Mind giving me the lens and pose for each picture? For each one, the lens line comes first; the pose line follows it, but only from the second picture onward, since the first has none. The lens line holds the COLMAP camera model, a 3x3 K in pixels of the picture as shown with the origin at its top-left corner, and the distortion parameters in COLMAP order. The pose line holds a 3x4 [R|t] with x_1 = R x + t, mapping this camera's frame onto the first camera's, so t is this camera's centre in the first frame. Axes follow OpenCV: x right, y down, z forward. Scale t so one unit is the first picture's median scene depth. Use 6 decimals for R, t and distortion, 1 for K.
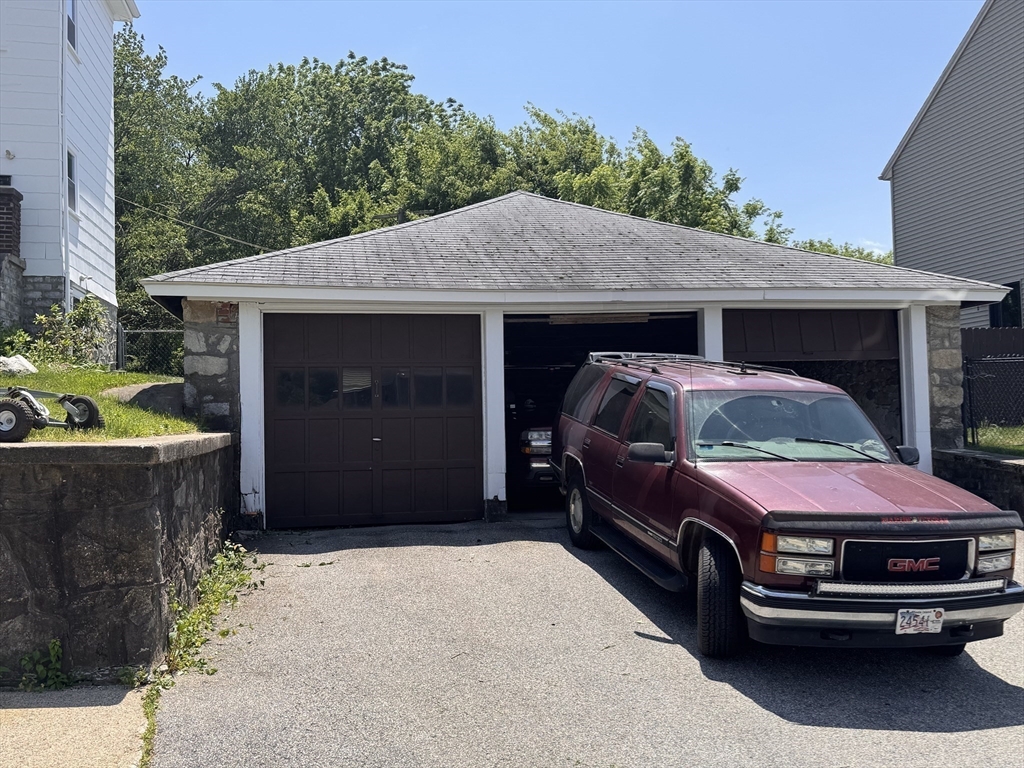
lens RADIAL K [[942.2, 0, 512.1], [0, 942.2, 383.8], [0, 0, 1]] dist [0.048602, 0.000000]
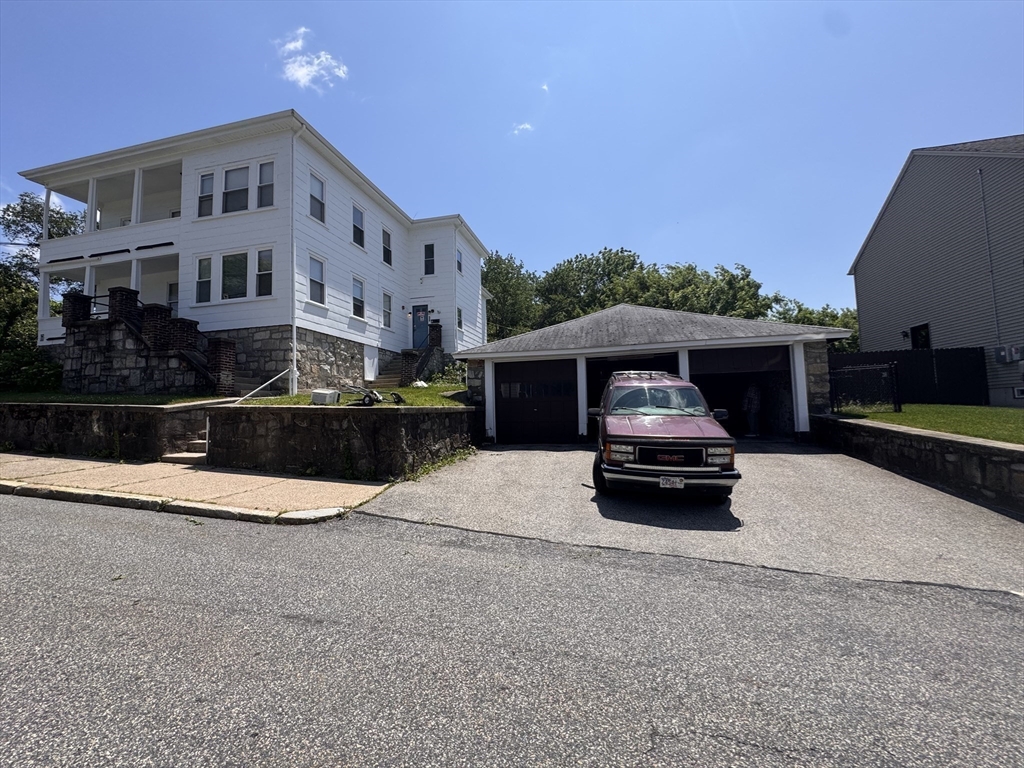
lens RADIAL K [[410.3, 0, 510.6], [0, 410.3, 382.9], [0, 0, 1]] dist [-0.002038, -0.000364]
pose [[0.905861, -0.029497, -0.422548, 0.242665], [0.020966, 0.999472, -0.024825, 0.011508], [0.423057, 0.013629, 0.906001, -0.034762]]
